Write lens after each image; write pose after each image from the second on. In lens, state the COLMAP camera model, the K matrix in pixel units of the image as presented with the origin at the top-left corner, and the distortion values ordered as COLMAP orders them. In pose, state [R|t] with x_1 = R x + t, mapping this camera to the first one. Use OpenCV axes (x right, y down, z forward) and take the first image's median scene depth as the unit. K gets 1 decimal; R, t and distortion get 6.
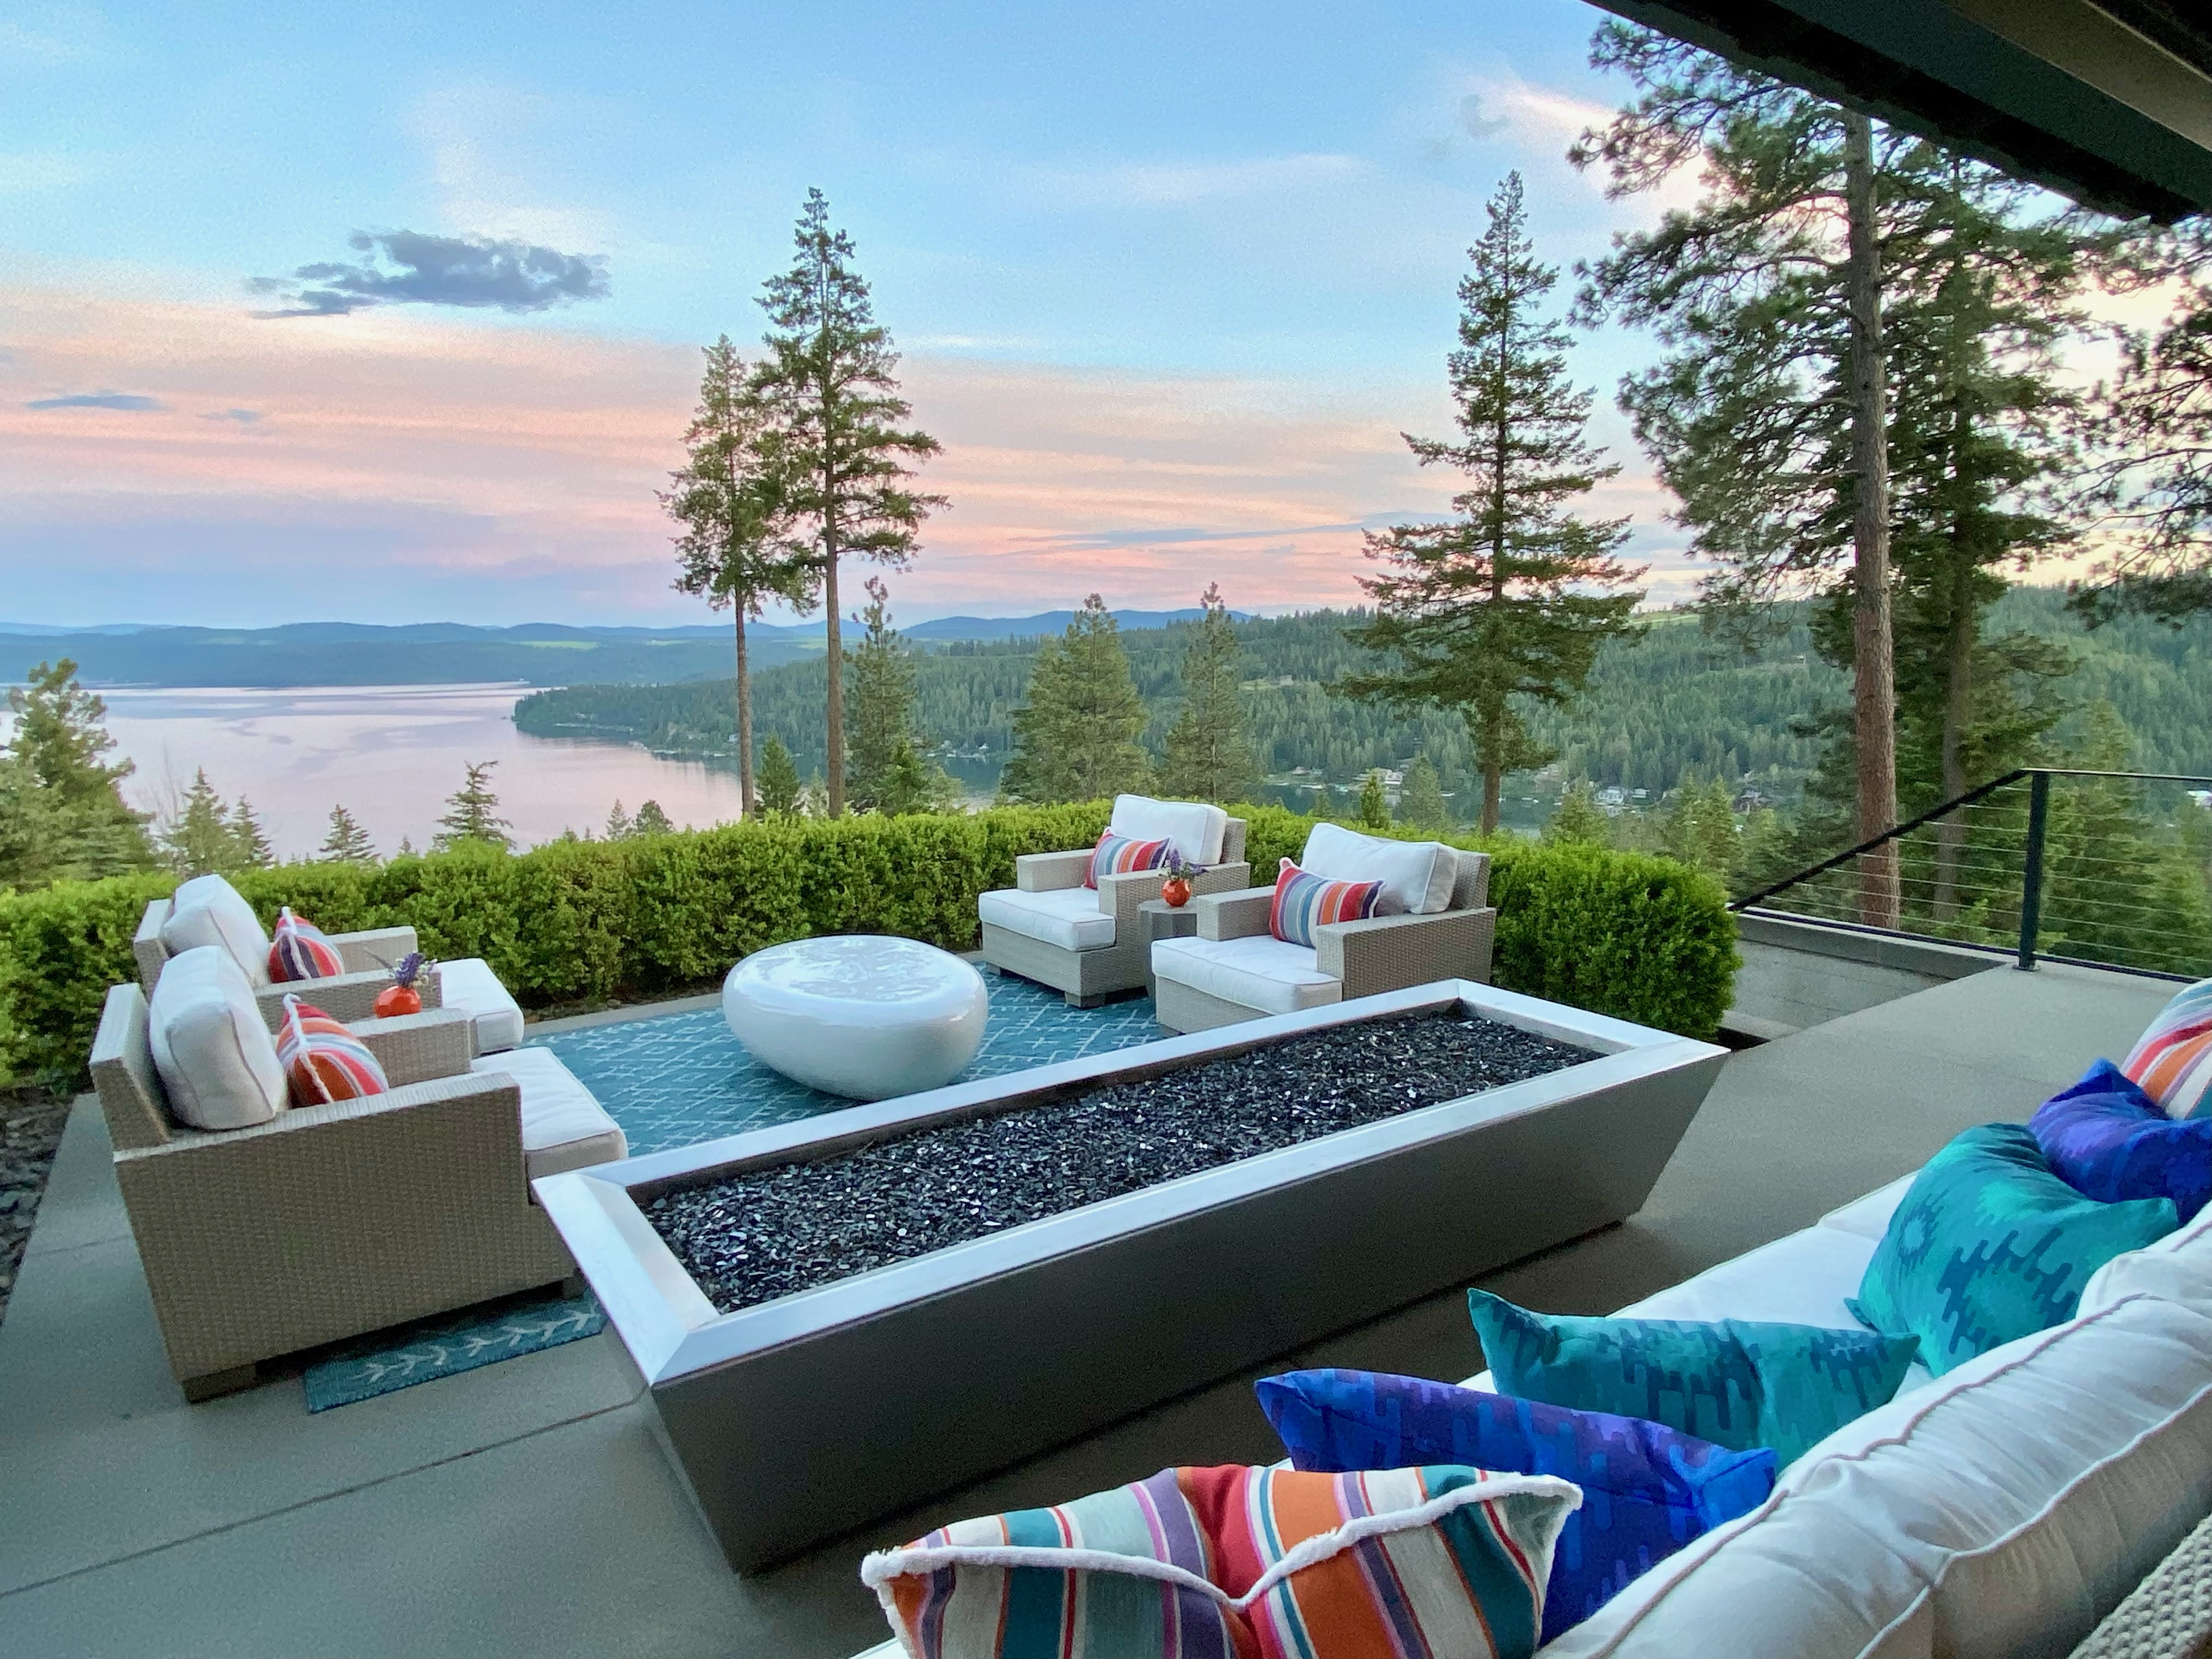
lens RADIAL K [[1295.1, 0, 1106.0], [0, 1295.1, 829.5], [0, 0, 1]] dist [0.064510, -0.081157]
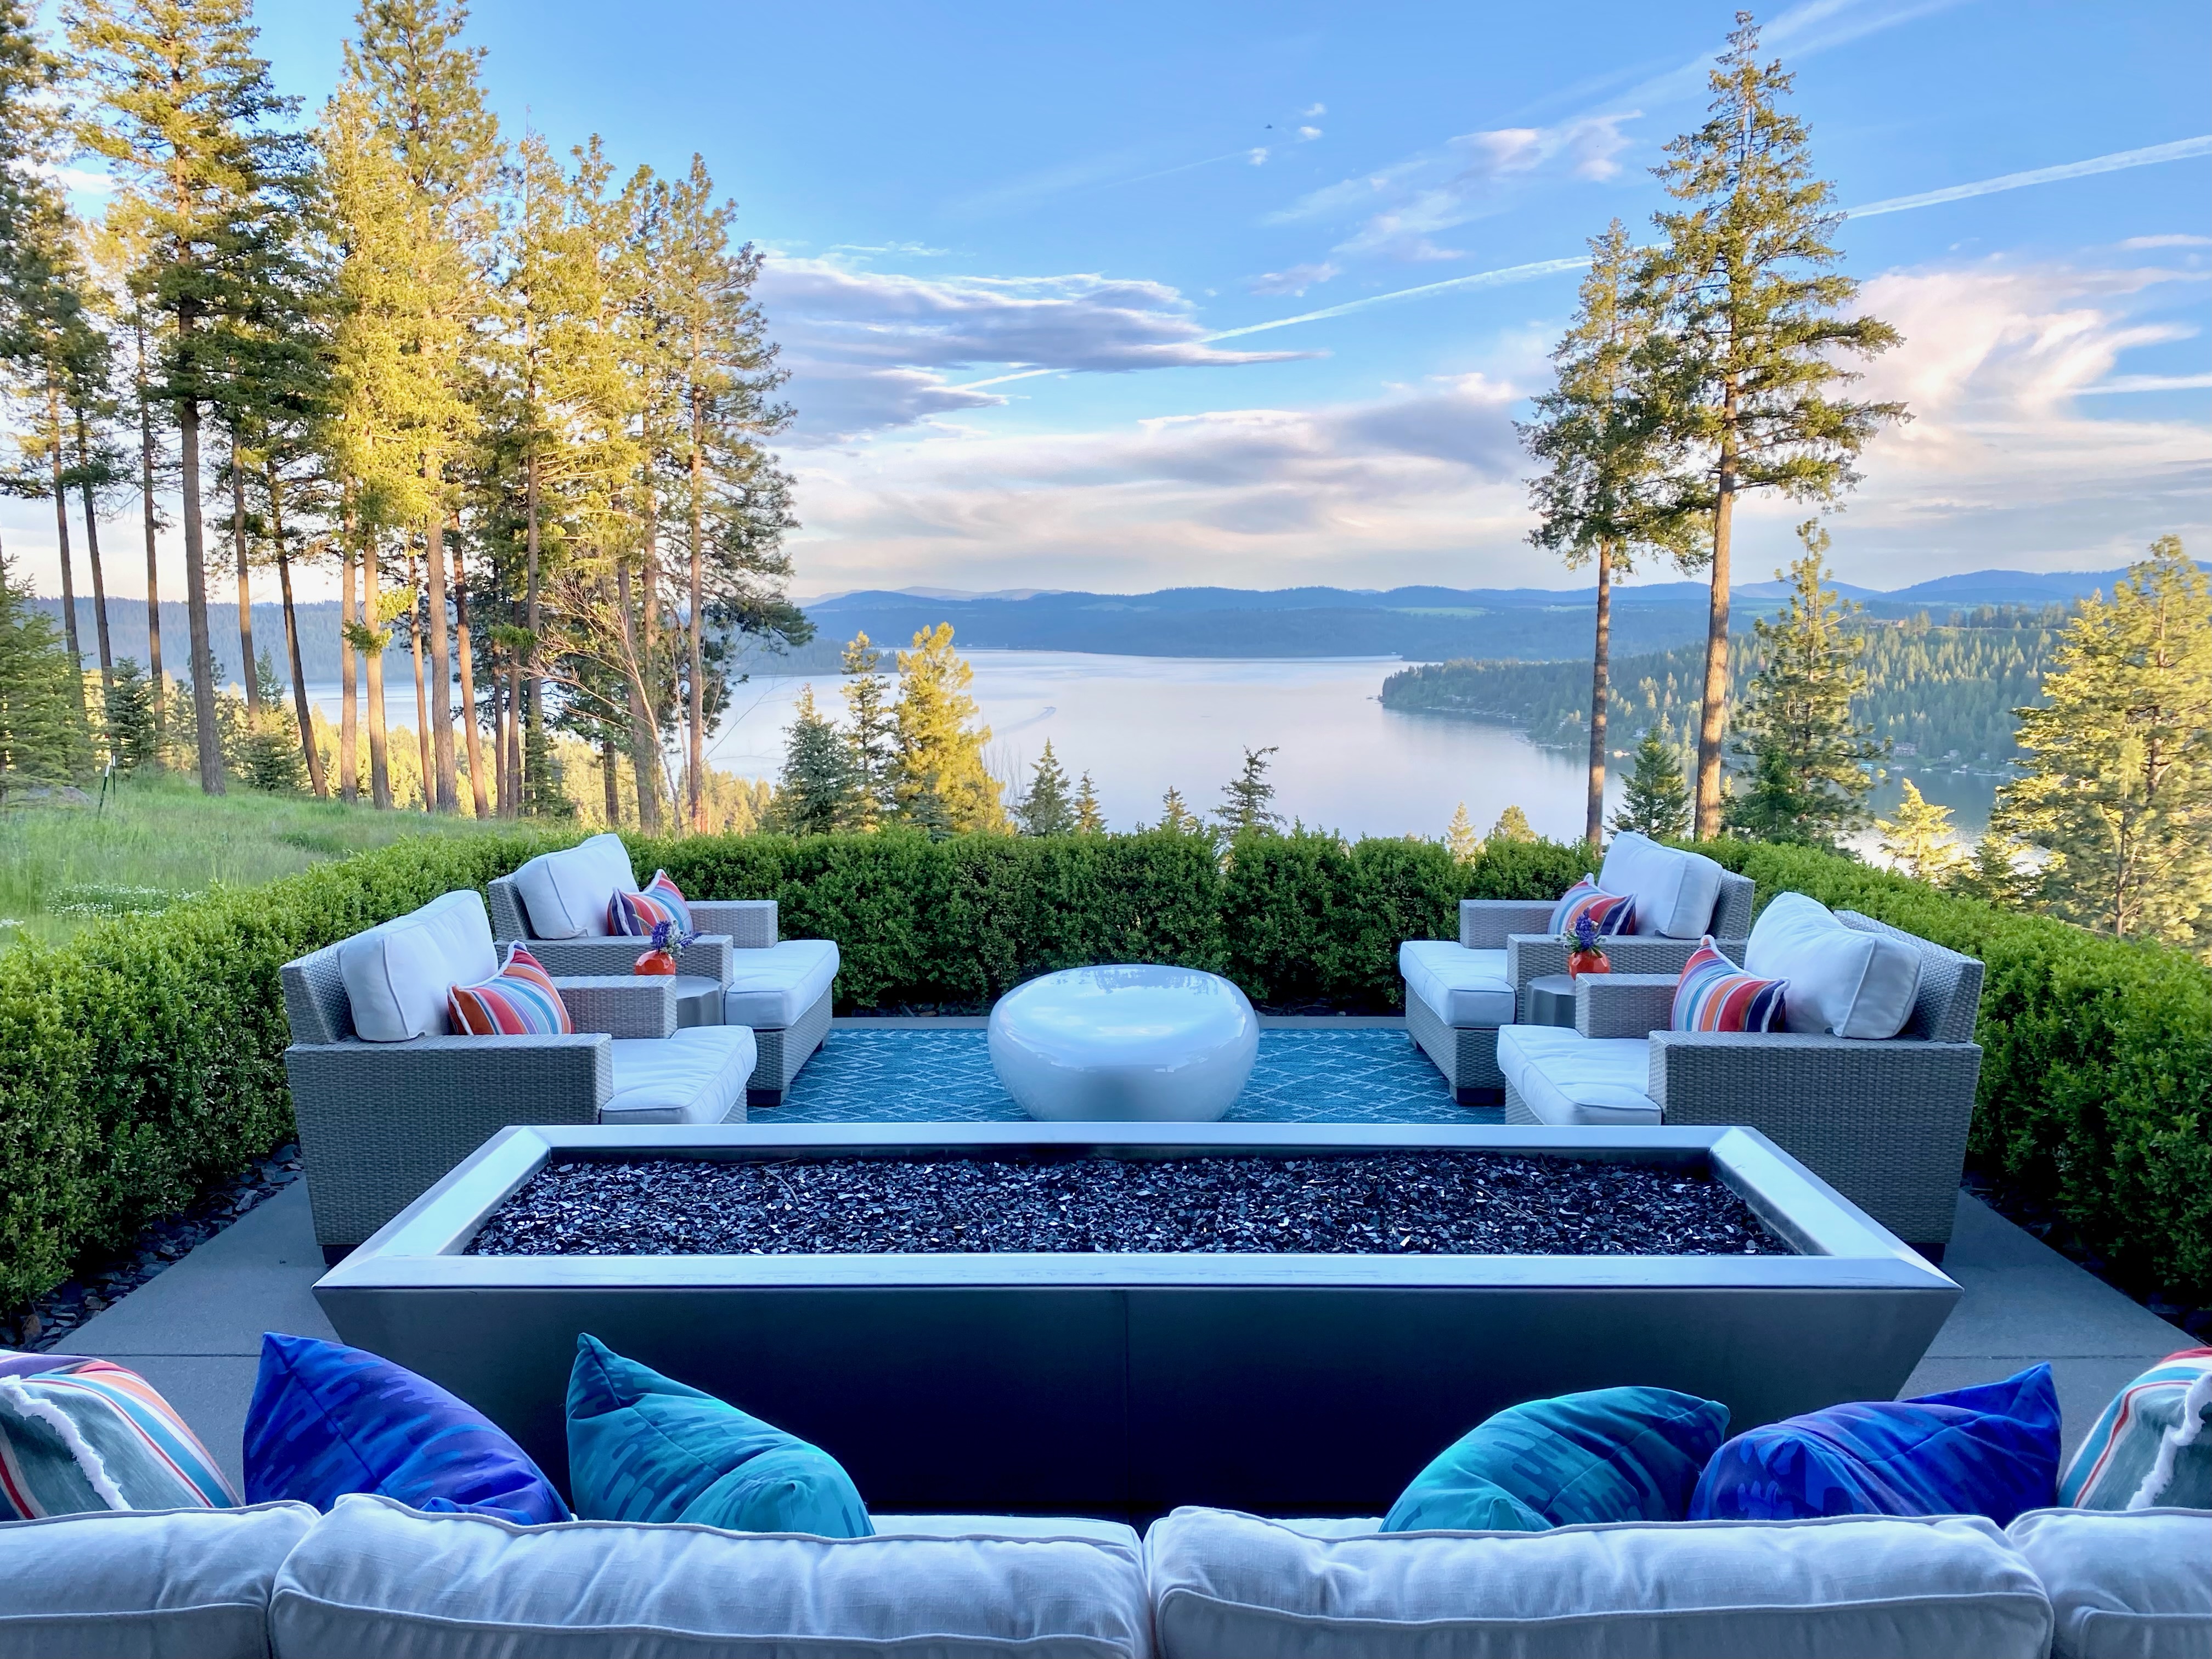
lens RADIAL K [[1664.2, 0, 1036.7], [0, 1664.2, 837.0], [0, 0, 1]] dist [0.002612, -0.053990]
pose [[0.809710, 0.081107, -0.581198, 0.043189], [-0.084296, 0.996207, 0.021583, -0.002357], [0.580745, 0.031517, 0.813476, 0.005531]]
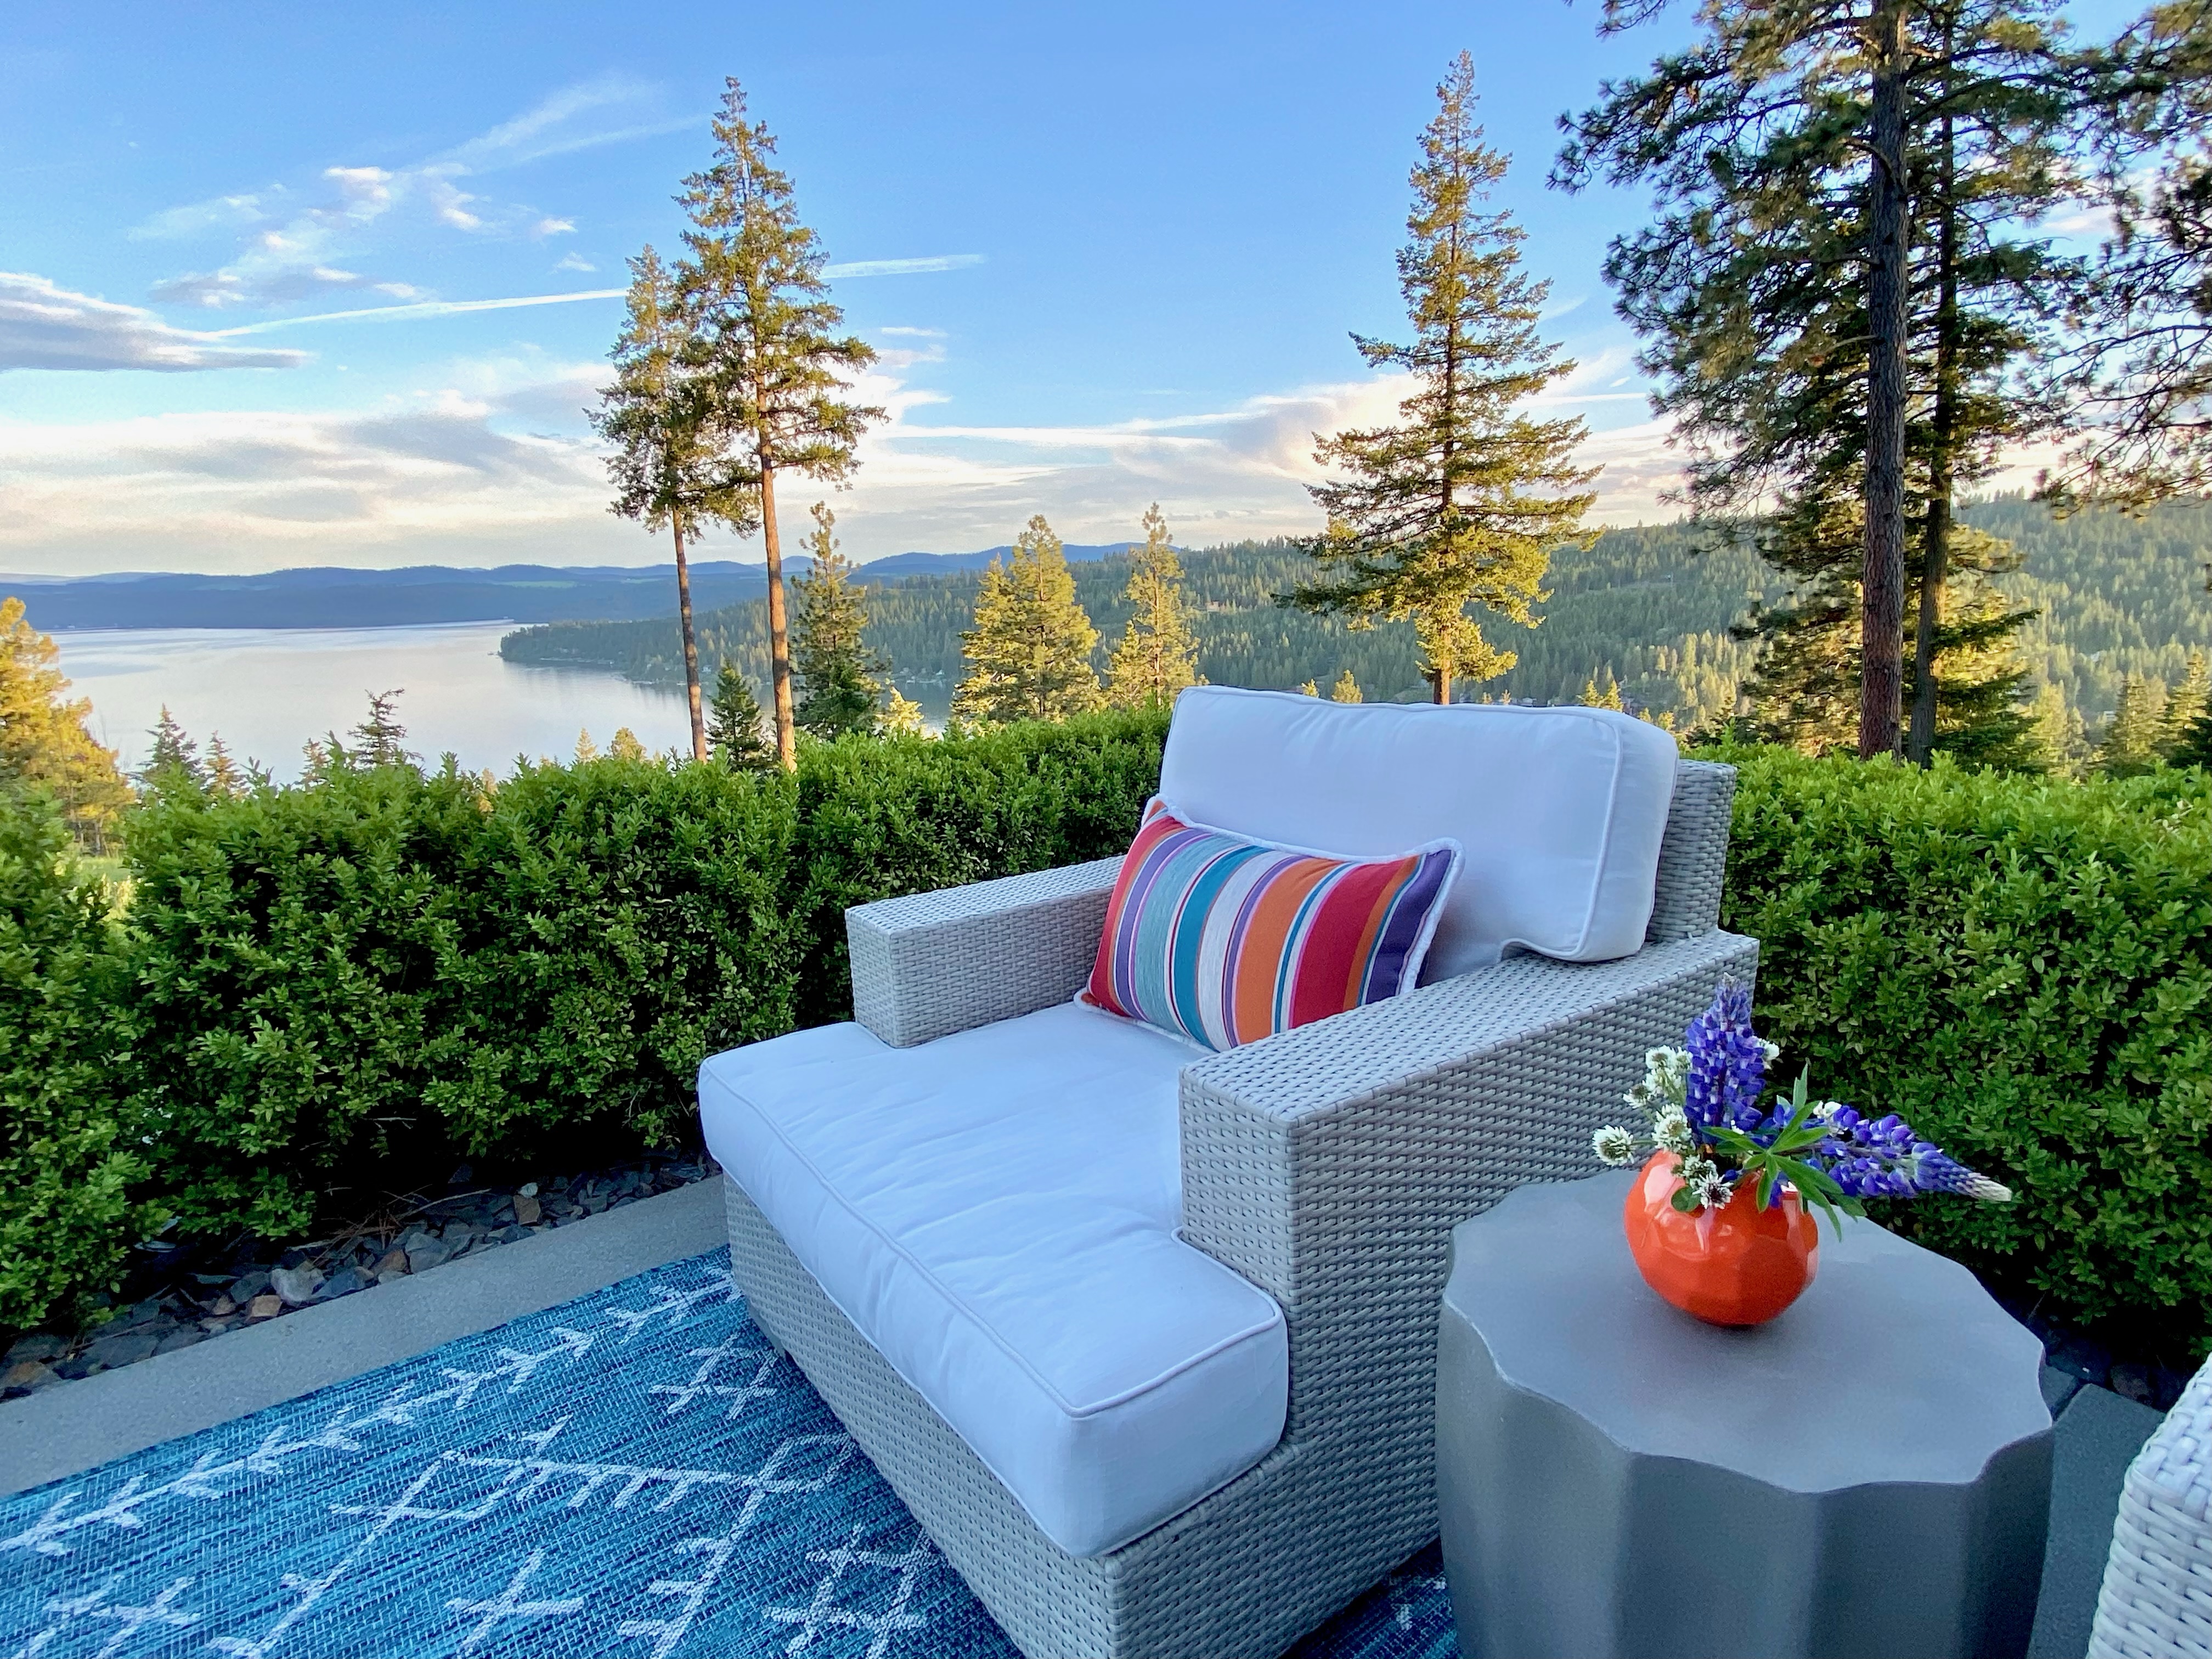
lens RADIAL K [[1171.6, 0, 1106.0], [0, 1171.6, 829.5], [0, 0, 1]] dist [0.035780, -0.037750]
pose [[0.998722, -0.025889, 0.043412, -0.003215], [0.022701, 0.997117, 0.072398, -0.001941], [-0.045161, -0.071320, 0.996431, 0.105807]]
